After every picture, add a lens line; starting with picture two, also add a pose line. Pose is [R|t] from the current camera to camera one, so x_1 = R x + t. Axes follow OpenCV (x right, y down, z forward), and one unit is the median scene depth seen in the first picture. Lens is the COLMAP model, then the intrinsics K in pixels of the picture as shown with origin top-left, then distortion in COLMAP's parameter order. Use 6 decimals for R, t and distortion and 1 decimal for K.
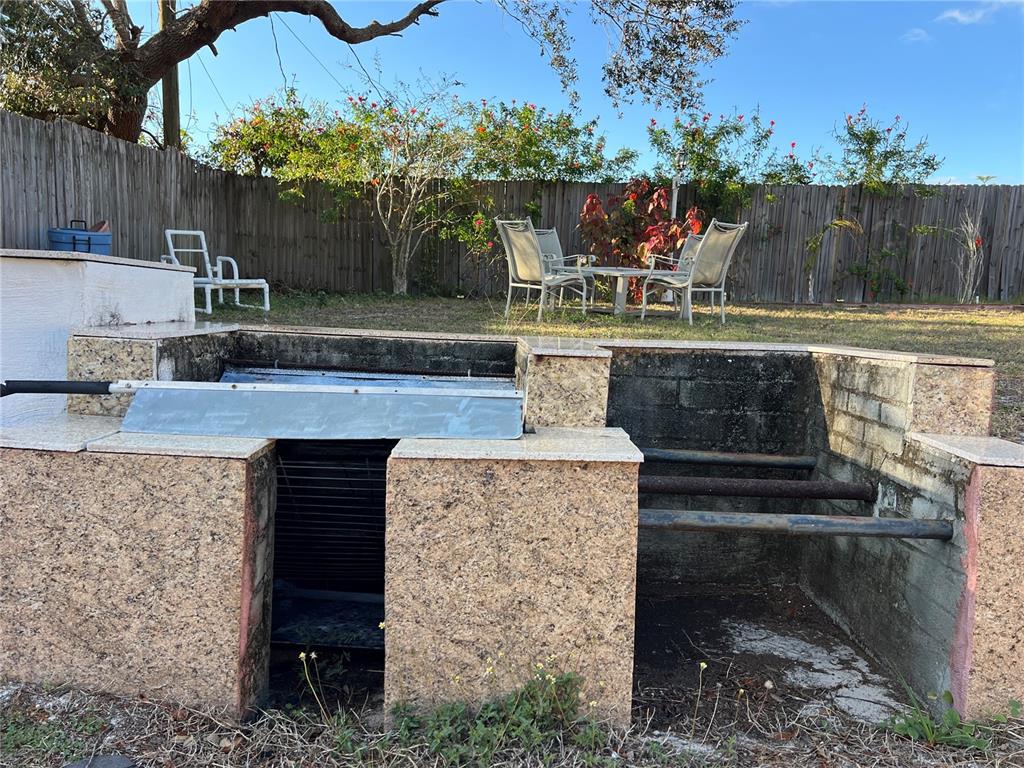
lens RADIAL K [[789.3, 0, 512.7], [0, 789.3, 385.5], [0, 0, 1]] dist [0.043891, -0.039216]
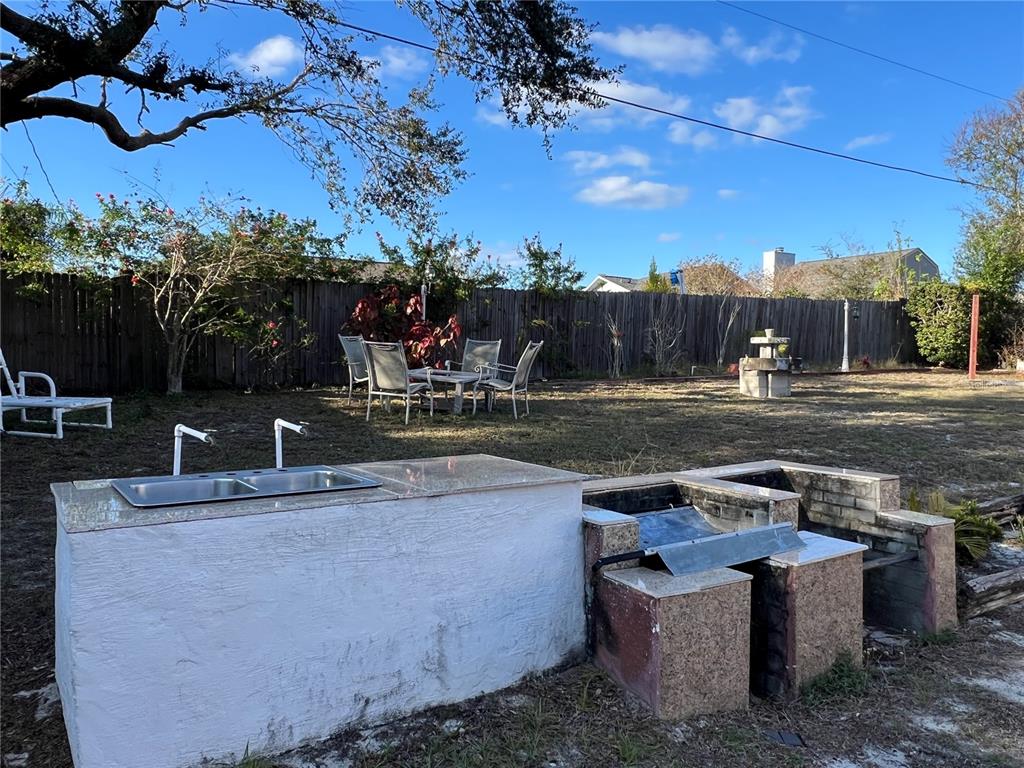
lens RADIAL K [[769.2, 0, 510.7], [0, 769.2, 385.8], [0, 0, 1]] dist [0.005161, -0.001330]
pose [[0.847364, -0.051894, 0.528471, -0.360946], [0.077740, 0.996614, -0.026786, -0.076440], [-0.525292, 0.063781, 0.848528, -0.073872]]
